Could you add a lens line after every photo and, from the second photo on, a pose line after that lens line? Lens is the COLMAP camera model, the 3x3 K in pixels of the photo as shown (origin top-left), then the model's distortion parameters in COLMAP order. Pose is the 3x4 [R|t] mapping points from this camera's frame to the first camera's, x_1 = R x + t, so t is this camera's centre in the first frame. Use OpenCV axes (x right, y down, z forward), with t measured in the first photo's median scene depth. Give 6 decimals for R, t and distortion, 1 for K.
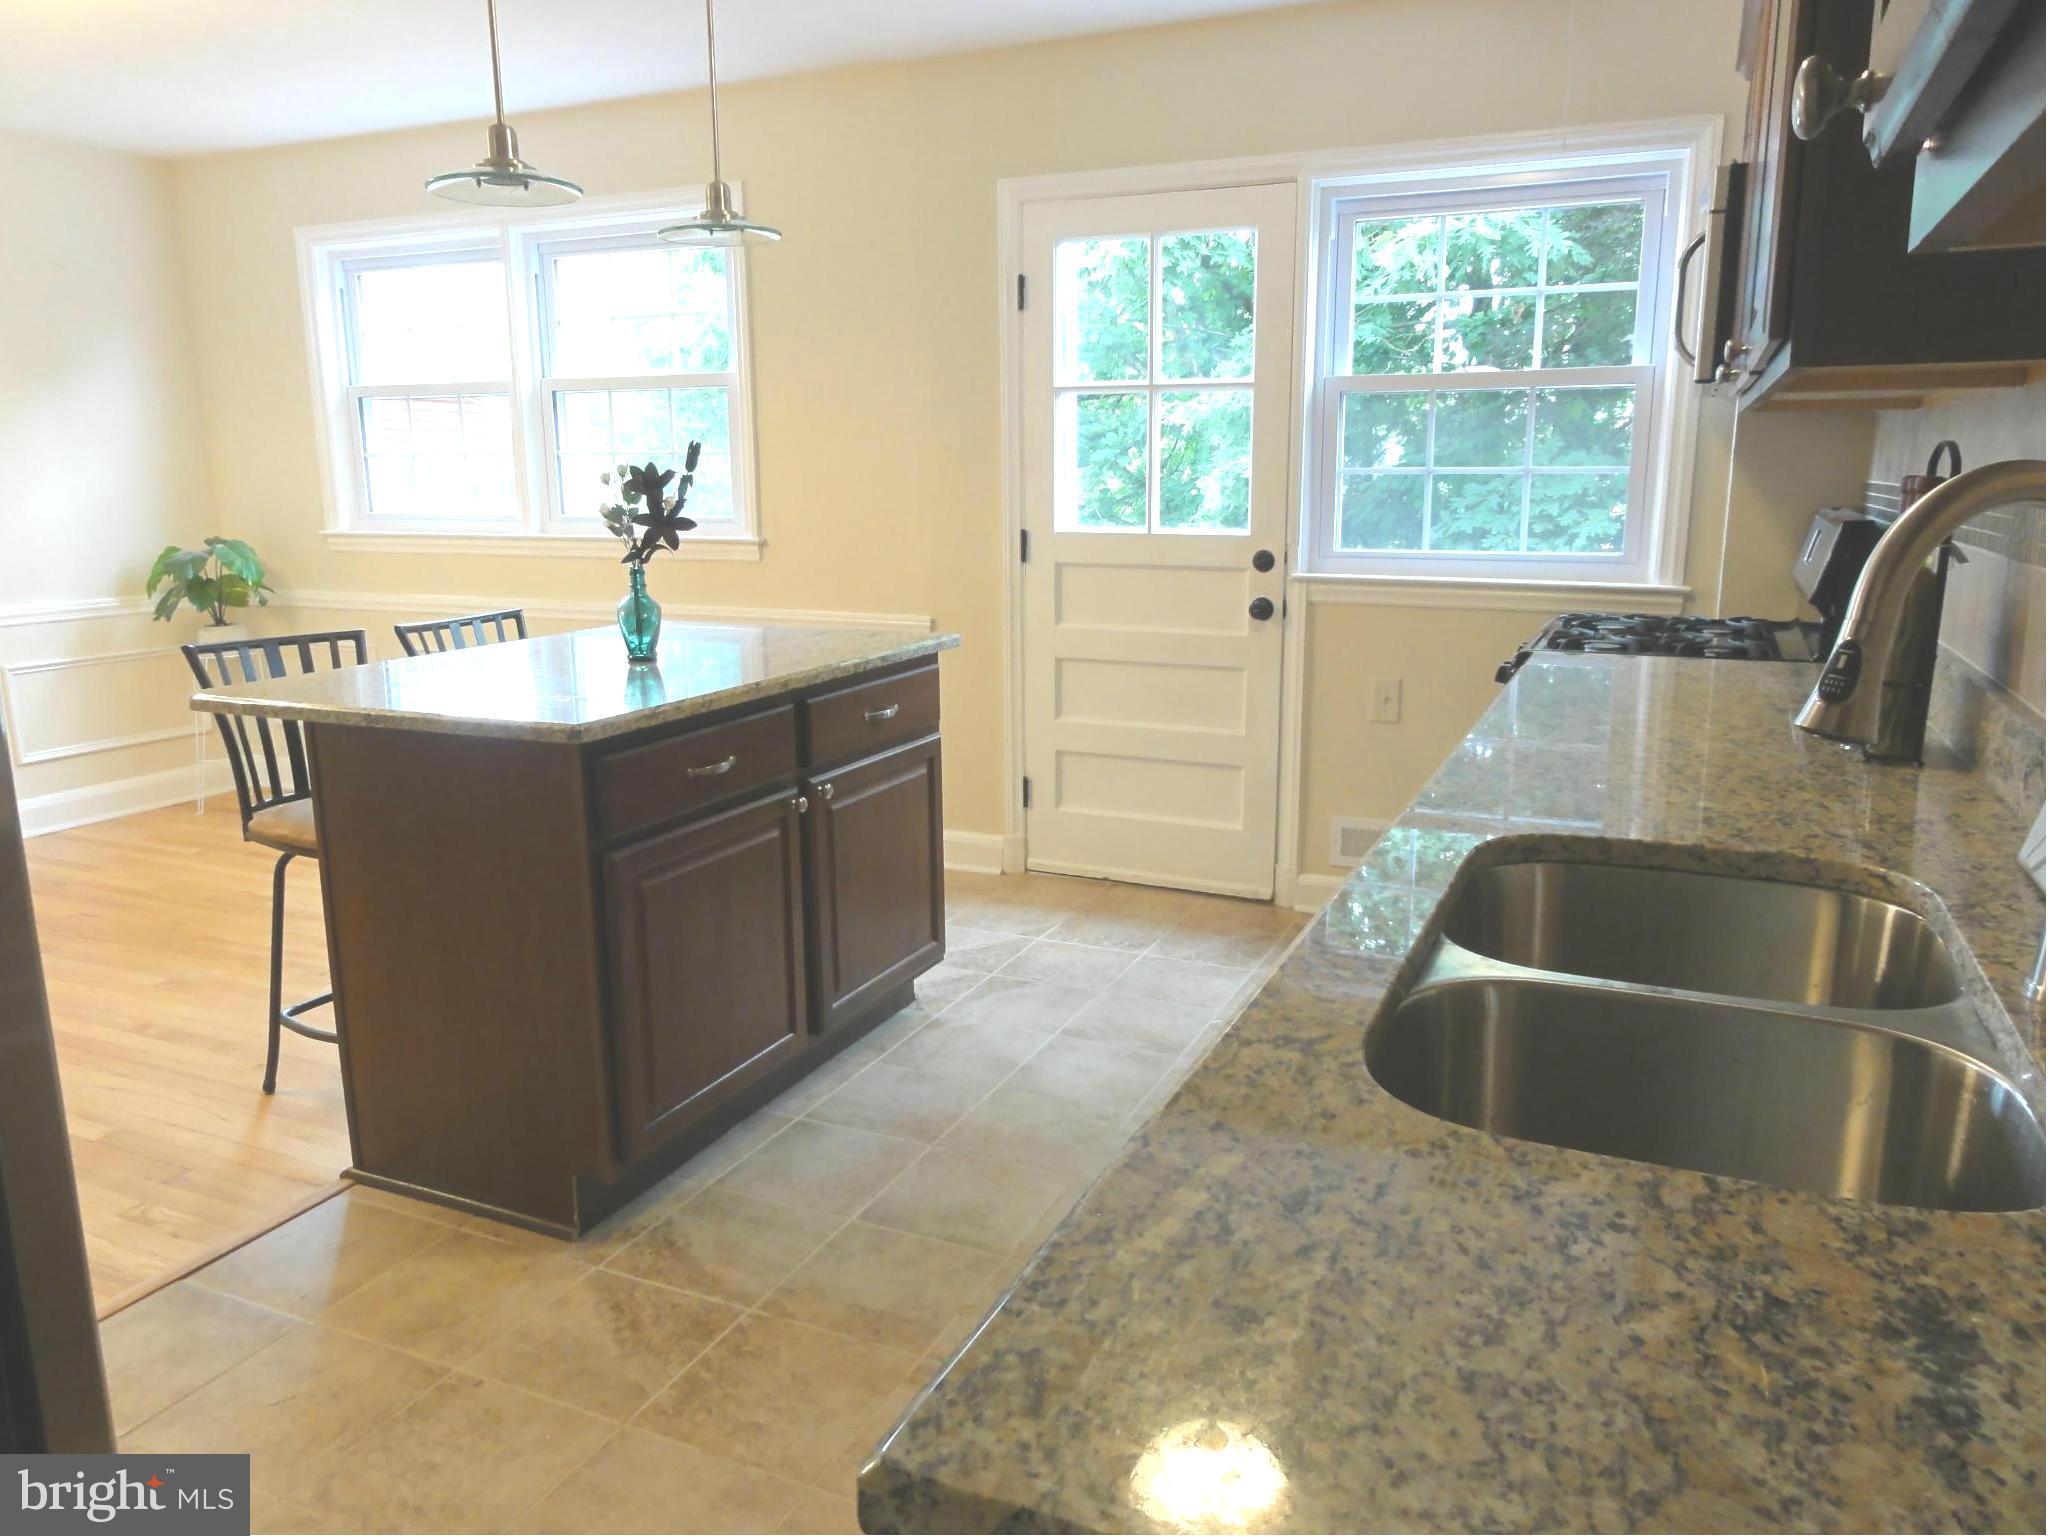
lens RADIAL K [[1467.0, 0, 1027.5], [0, 1467.0, 752.8], [0, 0, 1]] dist [-0.003593, 0.004405]
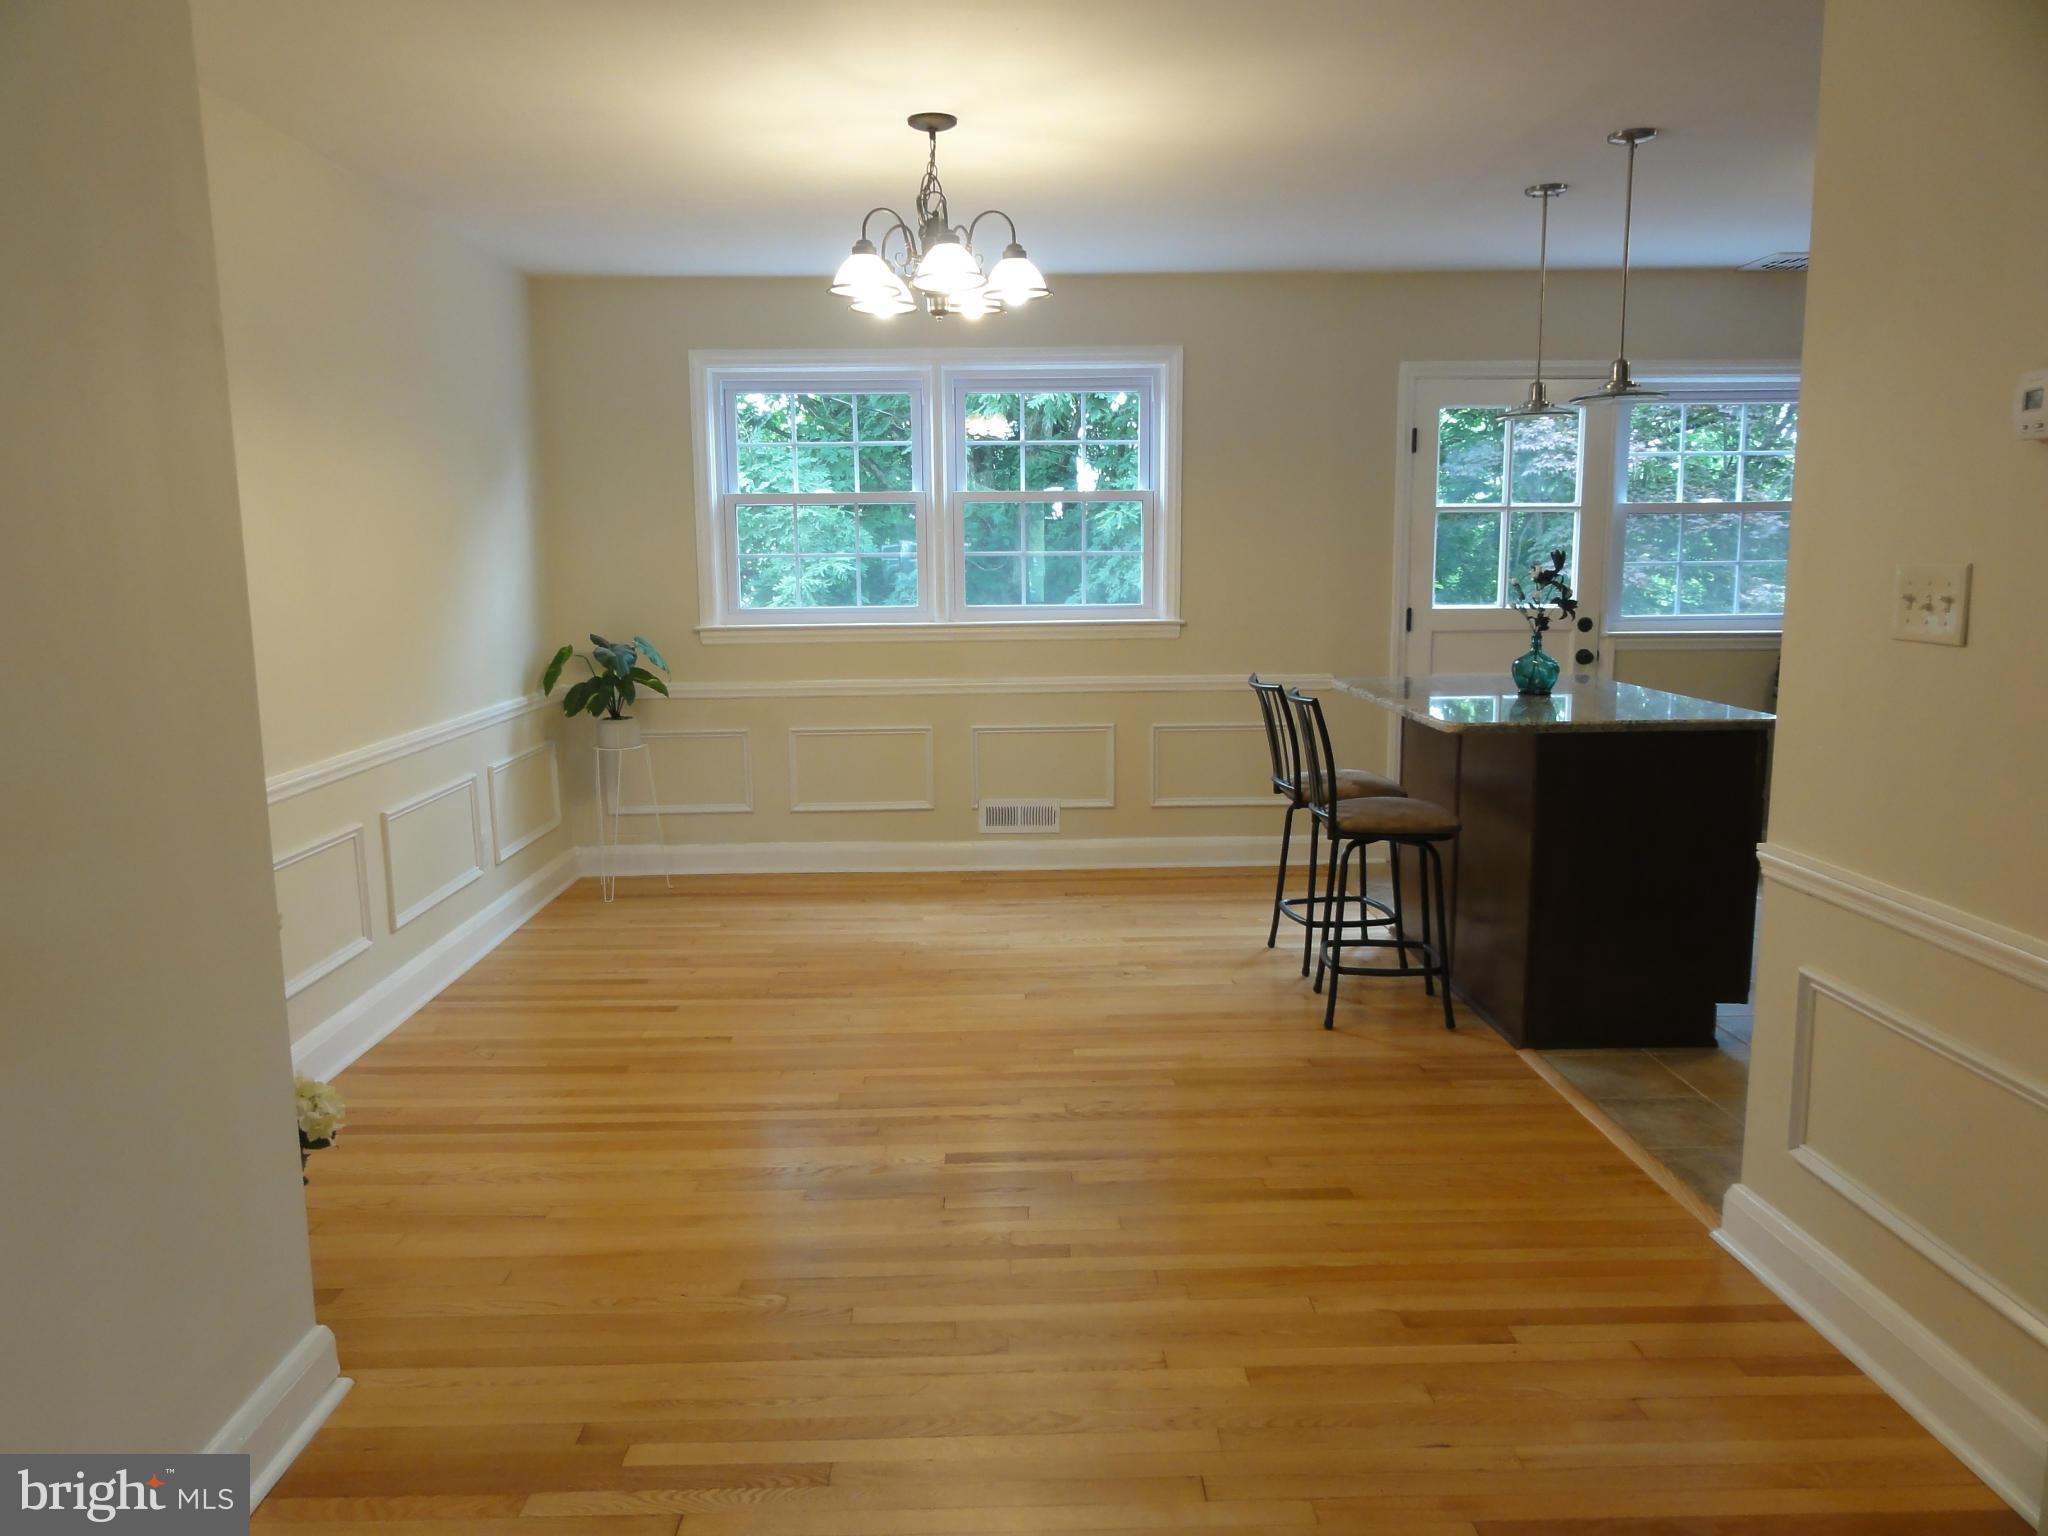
lens RADIAL K [[1467.0, 0, 1023.5], [0, 1467.0, 777.5], [0, 0, 1]] dist [-0.003593, 0.004405]
pose [[0.895880, -0.078585, 0.437292, -0.989381], [0.090449, 0.995881, -0.006335, -0.016587], [-0.434993, 0.045227, 0.899297, -0.090811]]
